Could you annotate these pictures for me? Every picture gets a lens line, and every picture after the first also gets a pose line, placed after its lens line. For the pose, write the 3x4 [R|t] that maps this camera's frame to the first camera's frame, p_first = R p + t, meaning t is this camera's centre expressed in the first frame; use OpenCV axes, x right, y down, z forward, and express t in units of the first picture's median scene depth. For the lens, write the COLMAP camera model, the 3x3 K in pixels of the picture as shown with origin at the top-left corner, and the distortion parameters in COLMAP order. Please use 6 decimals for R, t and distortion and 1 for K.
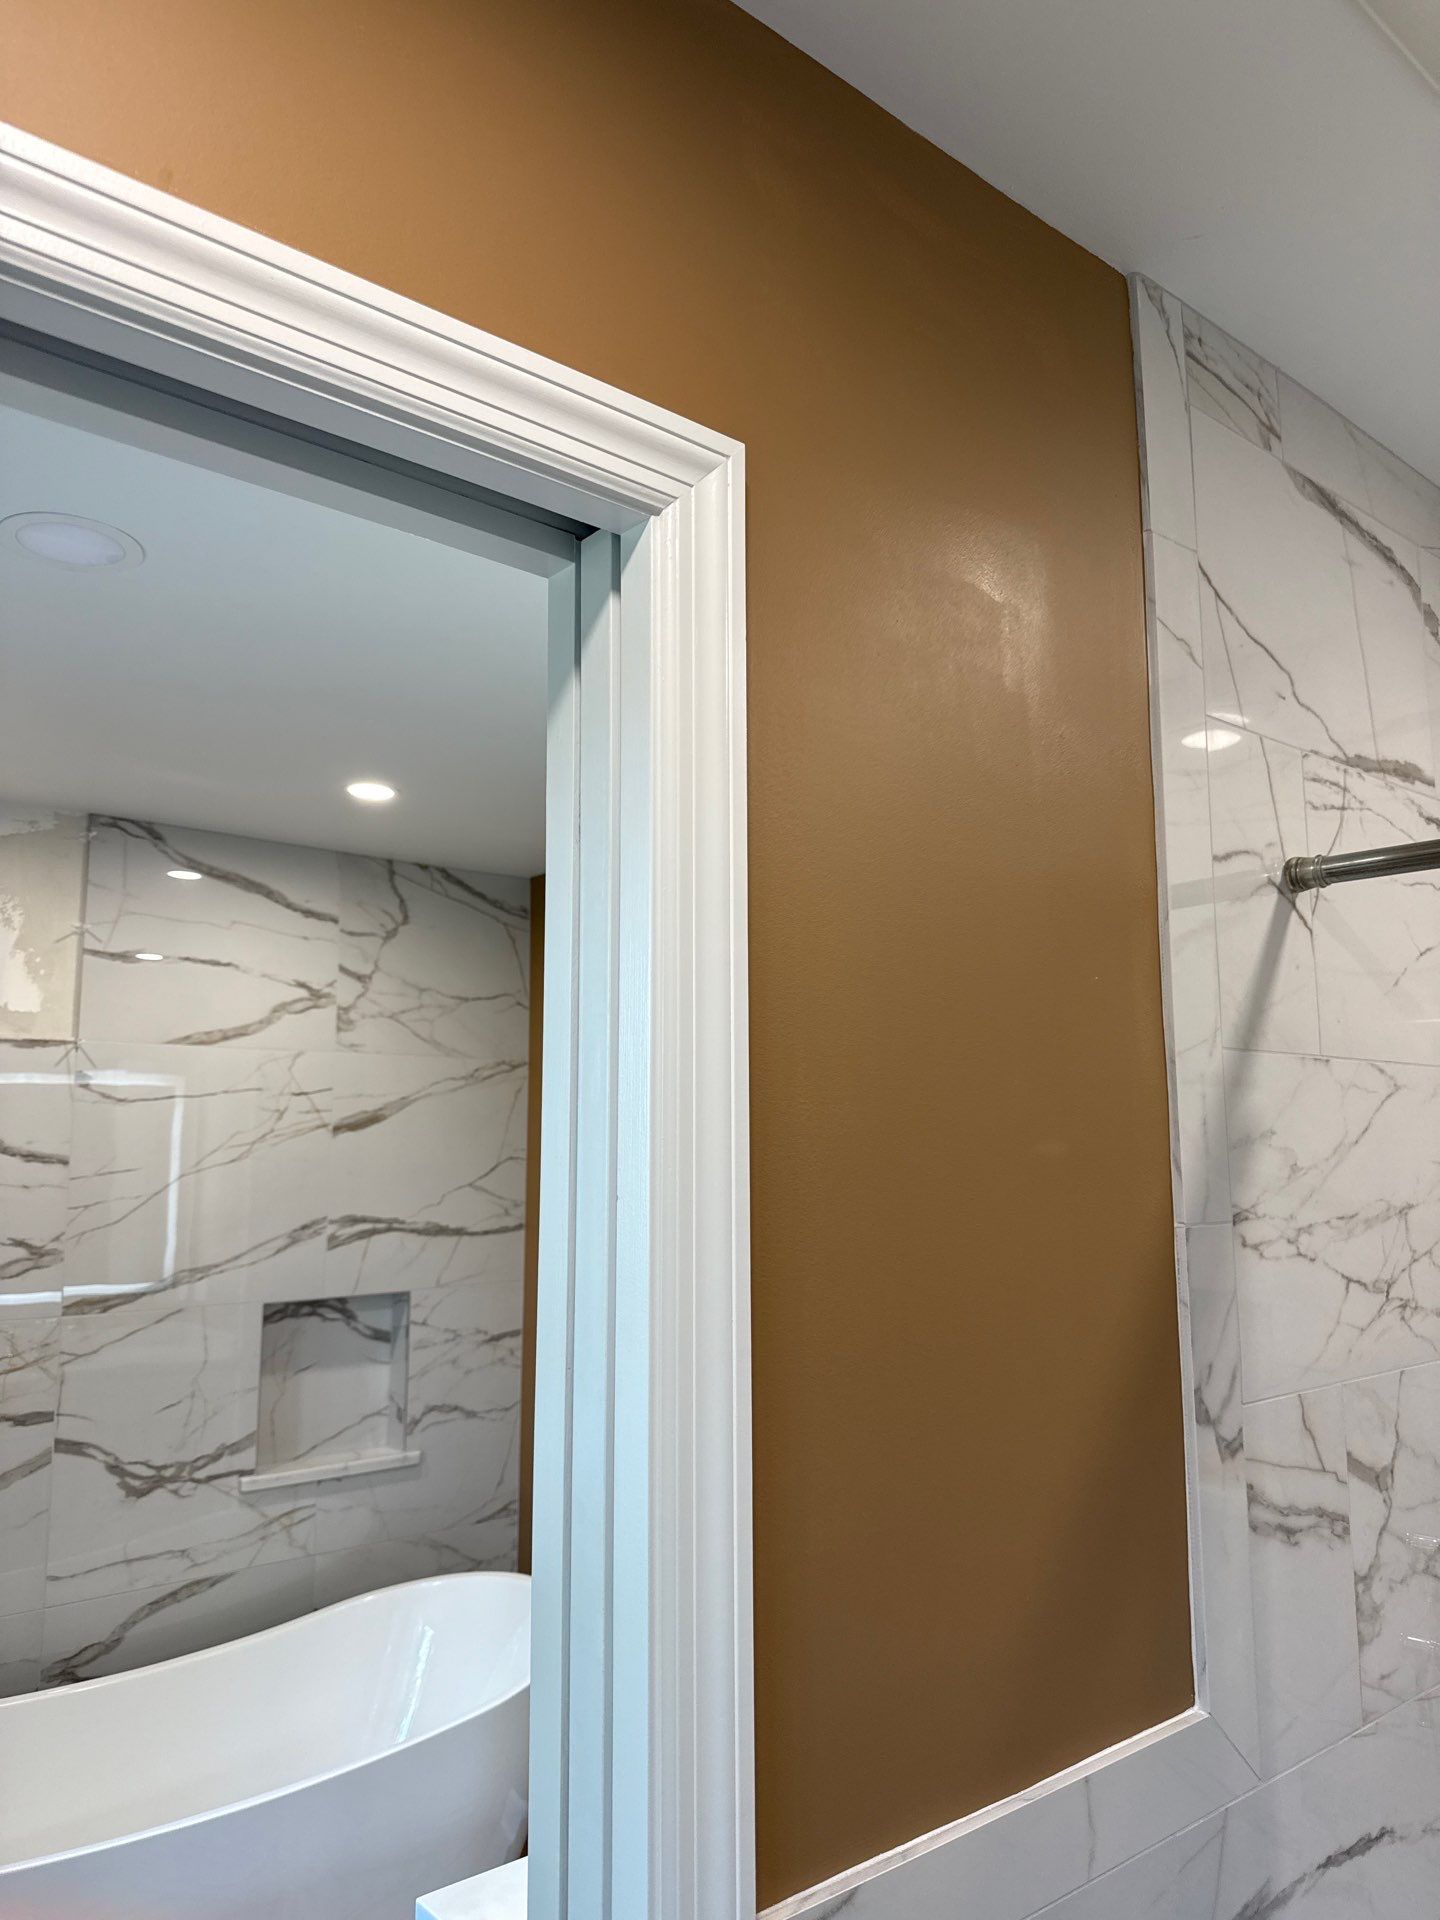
lens RADIAL K [[1357.3, 0, 713.0], [0, 1357.3, 952.3], [0, 0, 1]] dist [0.073511, -0.137032]
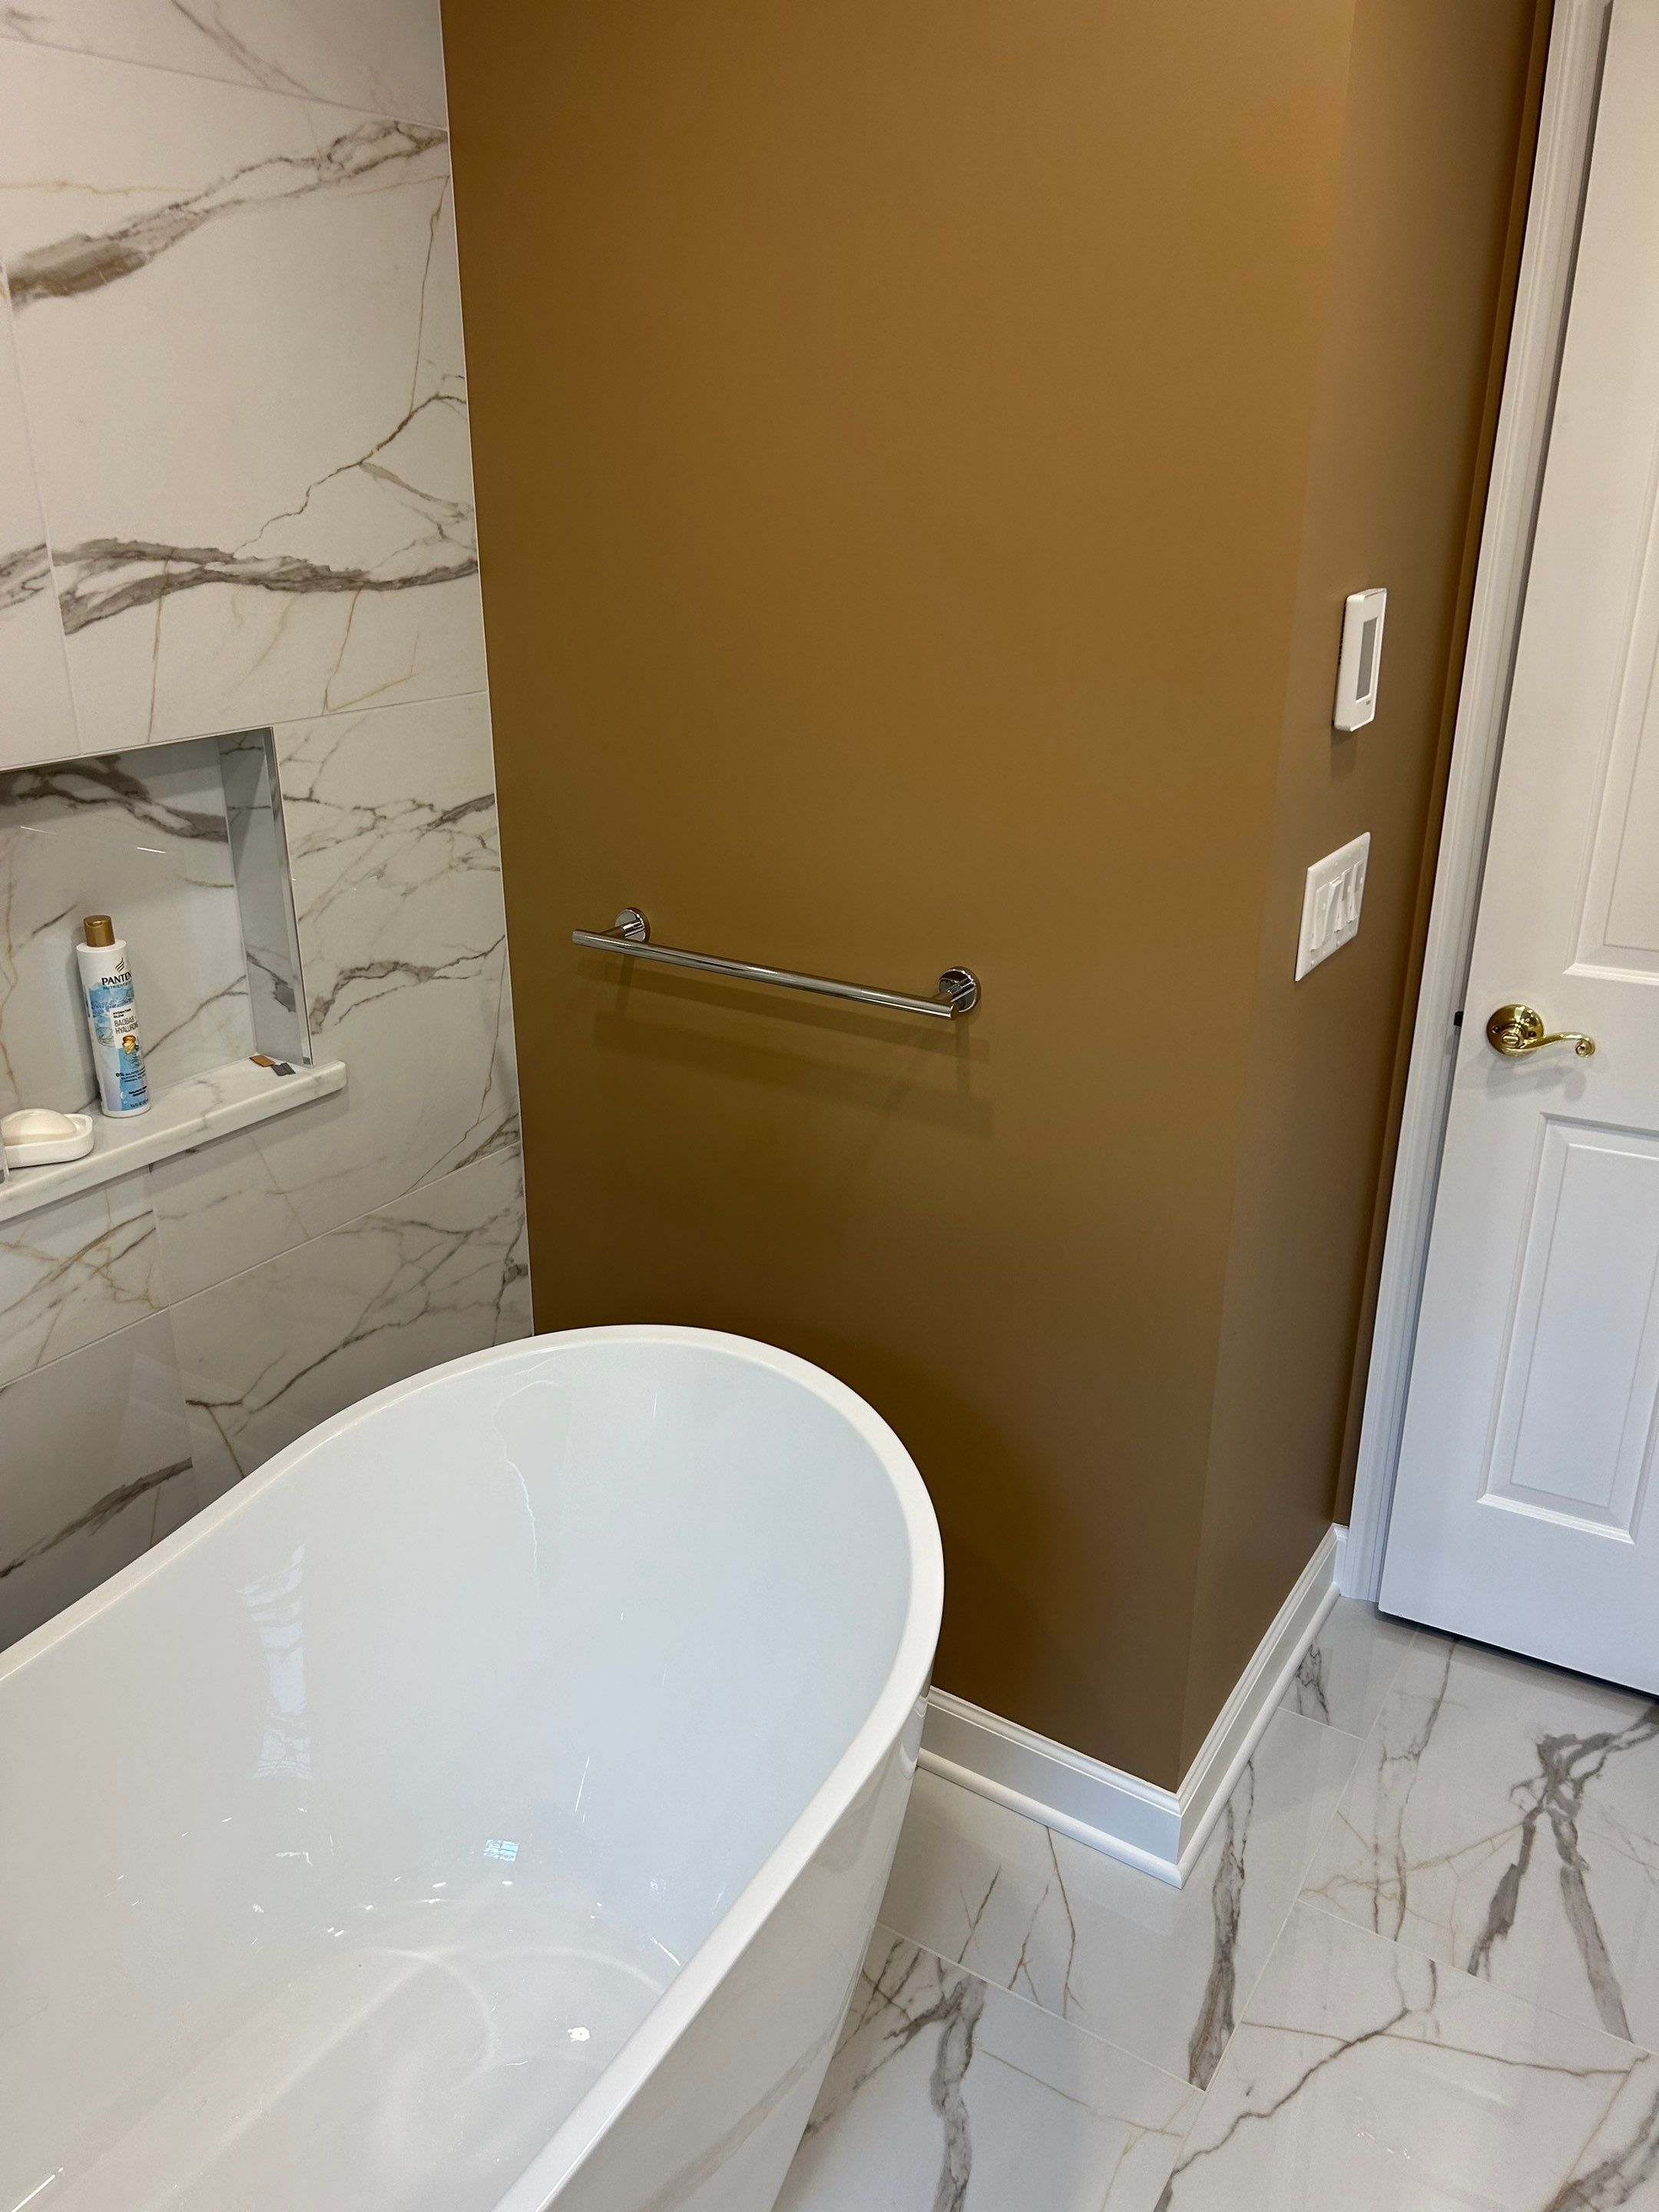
lens RADIAL K [[1672.5, 0, 824.7], [0, 1672.5, 1101.8], [0, 0, 1]] dist [0.050358, -0.049528]
pose [[0.949126, -0.106551, 0.296322, -0.234825], [-0.054317, 0.871513, 0.487355, 0.090340], [-0.310177, -0.478656, 0.821388, 0.485437]]
